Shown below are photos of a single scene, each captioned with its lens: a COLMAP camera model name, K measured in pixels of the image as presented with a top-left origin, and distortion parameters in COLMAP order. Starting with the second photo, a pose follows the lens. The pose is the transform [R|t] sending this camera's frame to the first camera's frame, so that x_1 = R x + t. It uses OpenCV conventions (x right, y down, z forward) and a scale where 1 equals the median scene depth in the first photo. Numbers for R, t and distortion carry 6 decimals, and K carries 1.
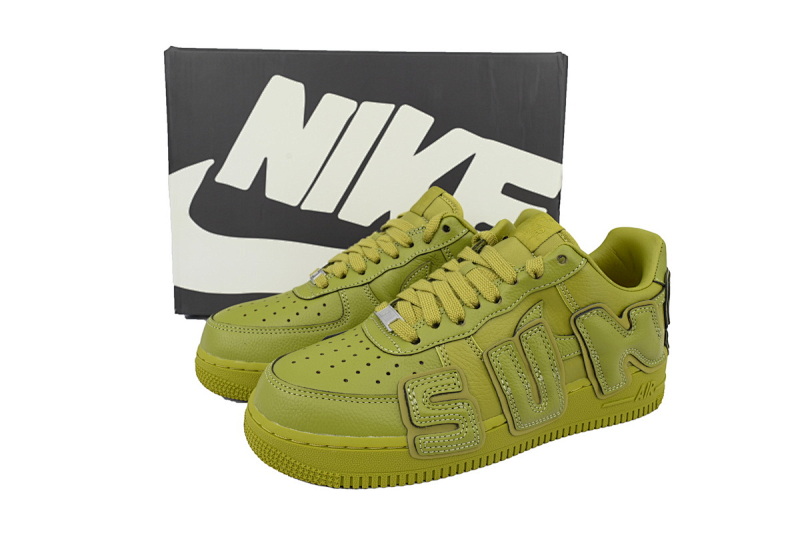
lens RADIAL K [[627.0, 0, 401.2], [0, 627.0, 266.8], [0, 0, 1]] dist [-0.012117, -0.000029]
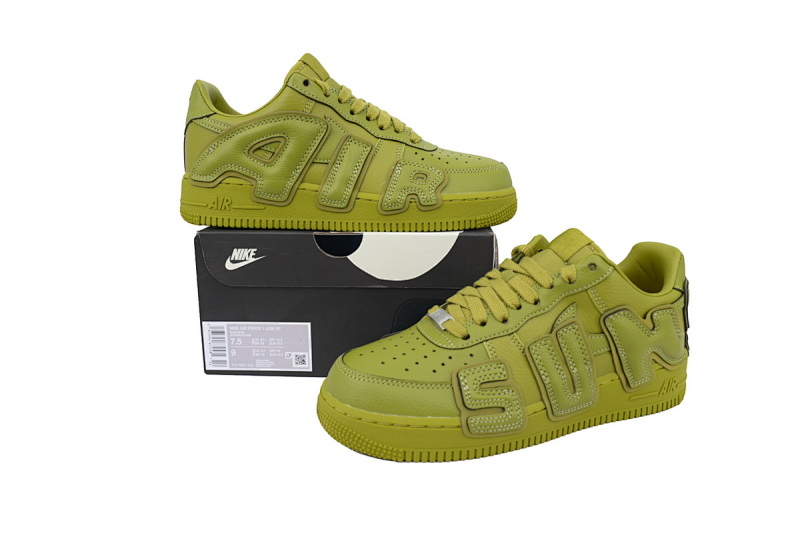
lens RADIAL K [[627.0, 0, 399.6], [0, 627.0, 263.5], [0, 0, 1]] dist [-0.012117, -0.000029]
pose [[0.999383, 0.000139, -0.035114, -0.057704], [-0.001946, 0.998675, -0.051415, 0.041645], [0.035061, 0.051452, 0.998060, -0.164671]]
